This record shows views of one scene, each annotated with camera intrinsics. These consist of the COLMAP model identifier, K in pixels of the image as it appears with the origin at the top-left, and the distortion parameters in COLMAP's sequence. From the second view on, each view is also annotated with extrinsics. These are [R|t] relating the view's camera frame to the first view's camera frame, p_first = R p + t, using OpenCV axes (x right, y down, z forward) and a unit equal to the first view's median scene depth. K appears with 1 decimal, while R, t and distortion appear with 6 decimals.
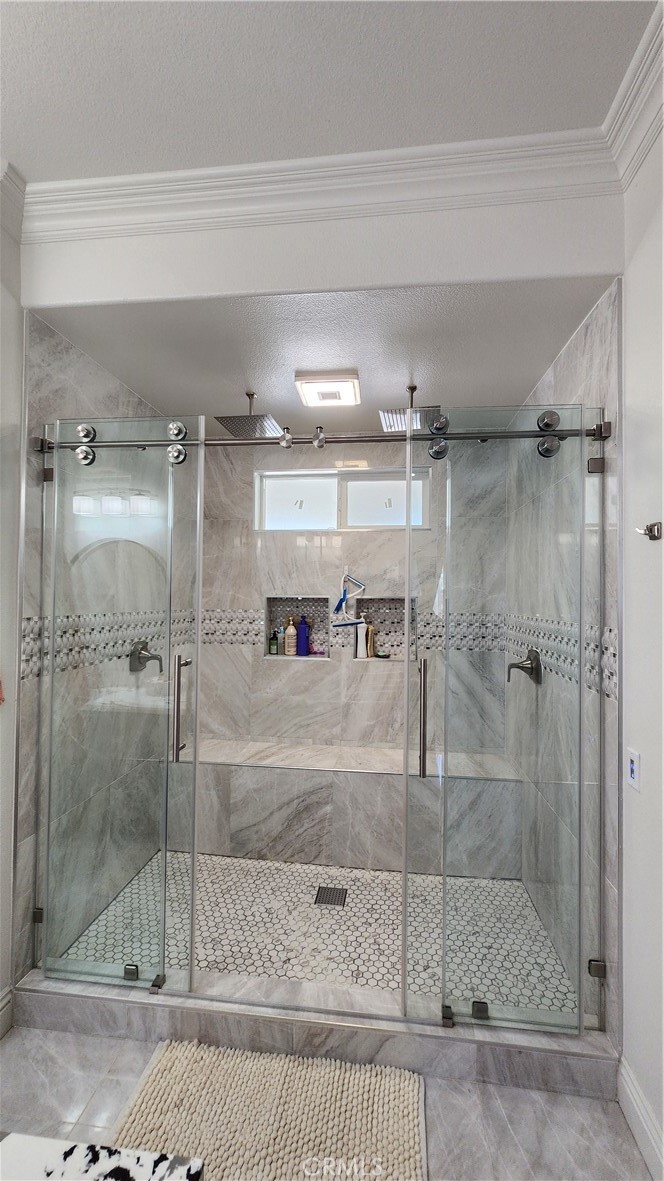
lens RADIAL K [[485.0, 0, 333.3], [0, 485.0, 591.0], [0, 0, 1]] dist [0.002178, 0.000350]
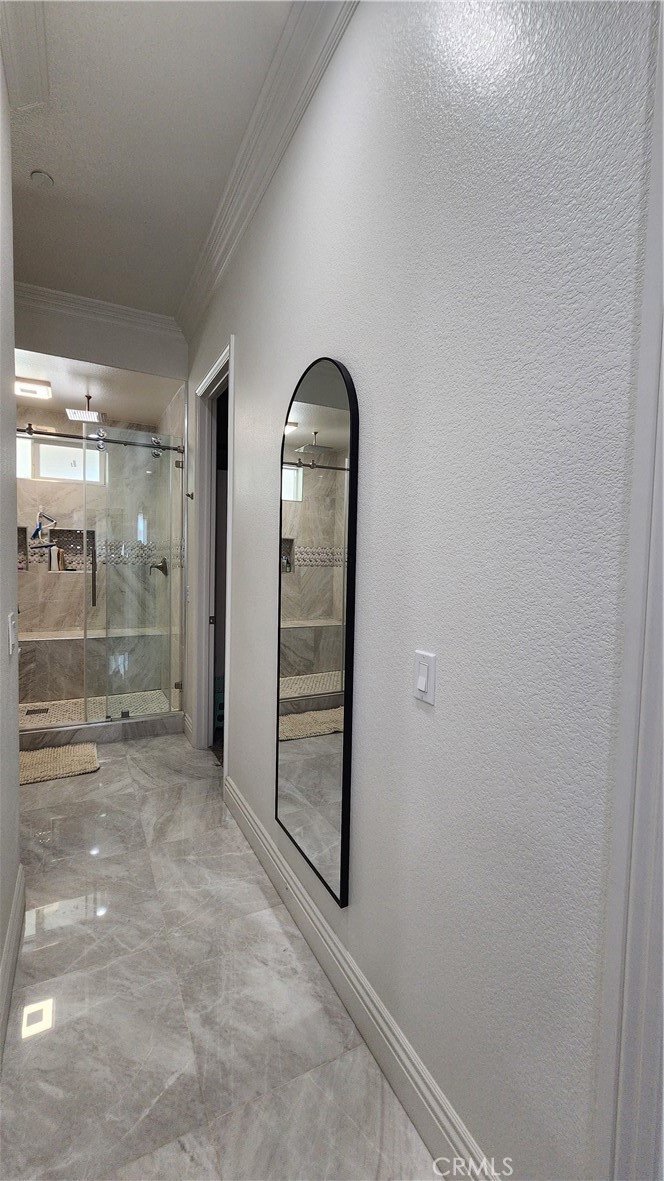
lens RADIAL K [[485.0, 0, 332.2], [0, 485.0, 588.4], [0, 0, 1]] dist [0.002178, 0.000350]
pose [[0.826477, -0.023444, 0.562483, -0.074377], [-0.020344, 0.997236, 0.071456, 0.071518], [-0.562603, -0.070500, 0.823715, -0.675222]]
